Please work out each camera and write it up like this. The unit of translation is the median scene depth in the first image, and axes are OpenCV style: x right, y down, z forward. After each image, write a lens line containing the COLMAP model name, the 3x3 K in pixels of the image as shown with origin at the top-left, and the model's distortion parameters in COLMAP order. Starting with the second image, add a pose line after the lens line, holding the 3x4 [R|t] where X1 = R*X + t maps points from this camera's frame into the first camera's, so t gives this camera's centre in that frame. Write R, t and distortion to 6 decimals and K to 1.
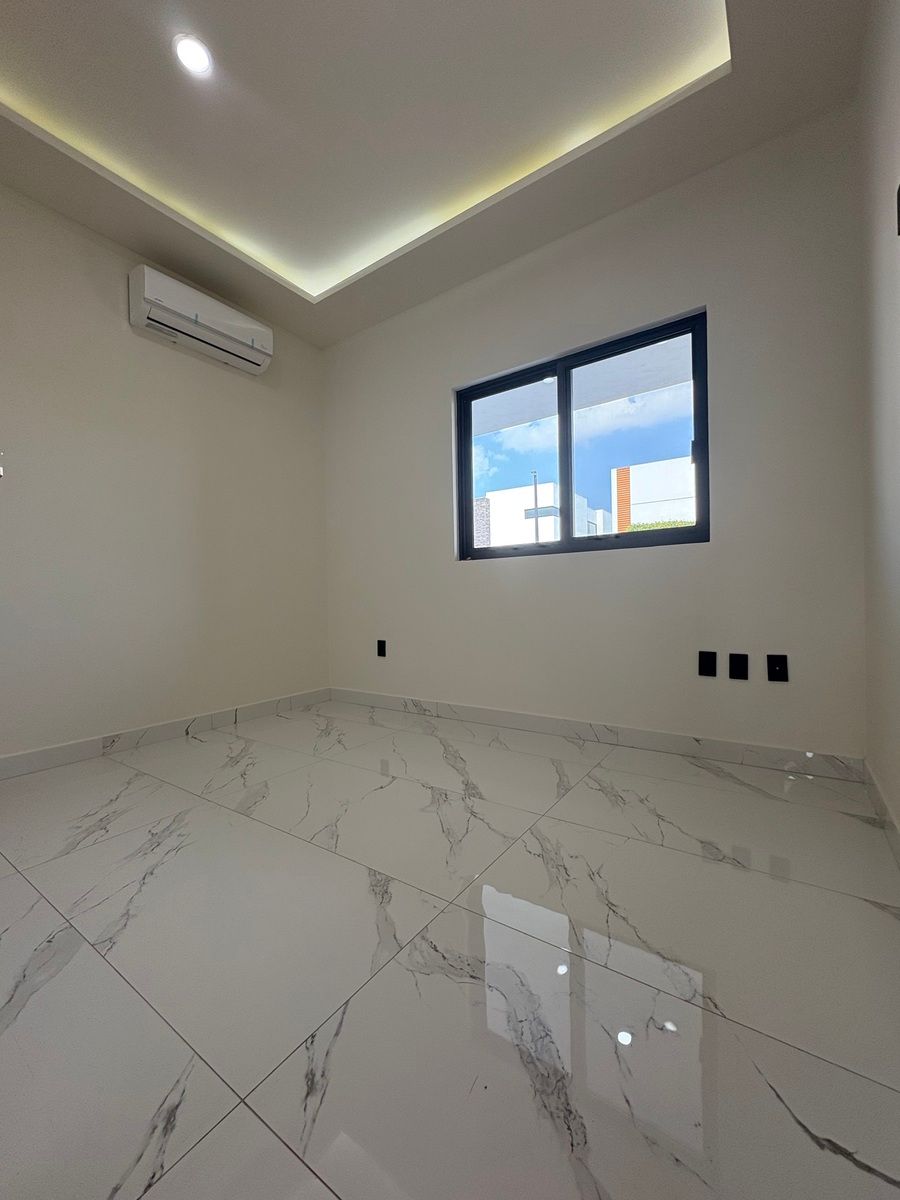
lens RADIAL K [[478.0, 0, 449.2], [0, 478.0, 602.5], [0, 0, 1]] dist [-0.000923, 0.000334]
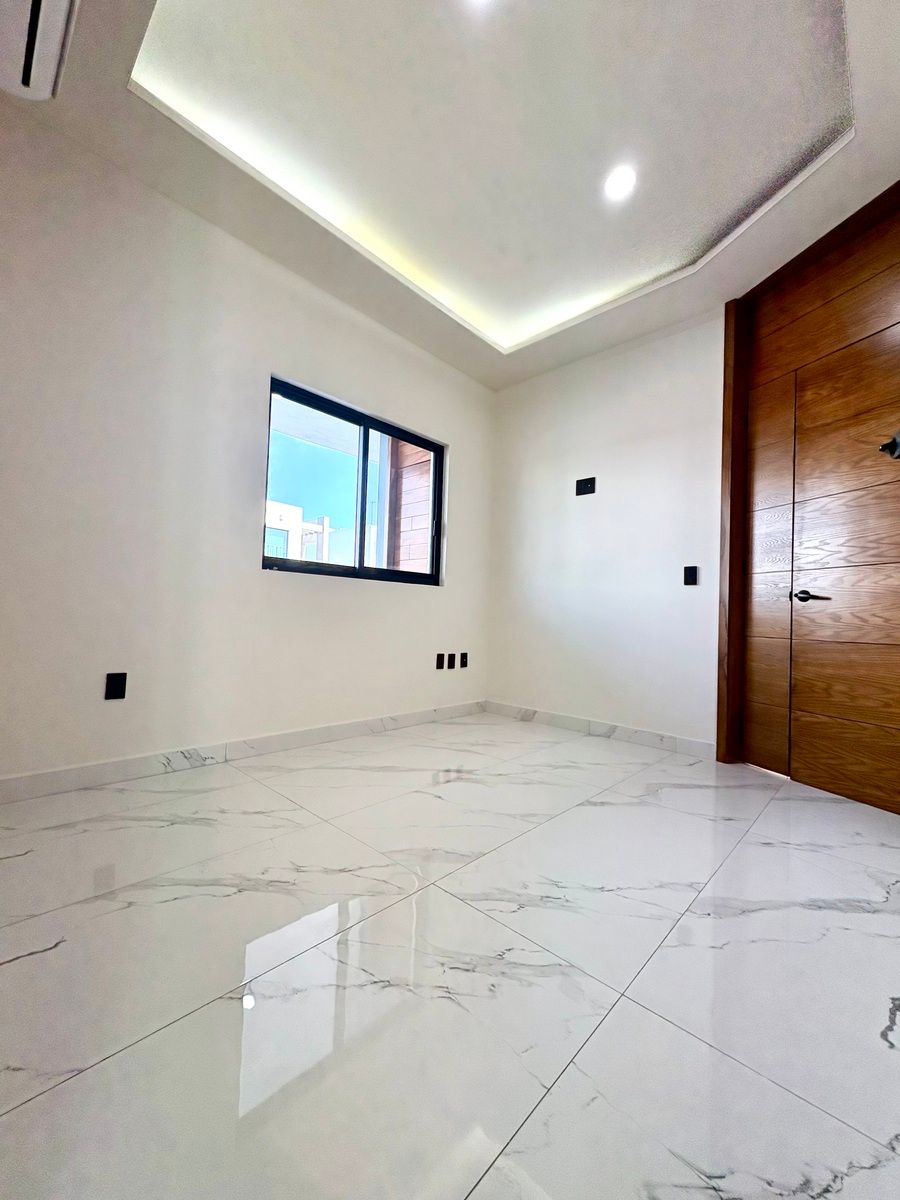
lens RADIAL K [[478.0, 0, 449.2], [0, 478.0, 602.5], [0, 0, 1]] dist [-0.000923, 0.000334]
pose [[0.145895, 0.054724, 0.987785, -1.063066], [-0.026831, 0.998320, -0.051345, 0.011752], [-0.988936, -0.019012, 0.147118, 0.735707]]
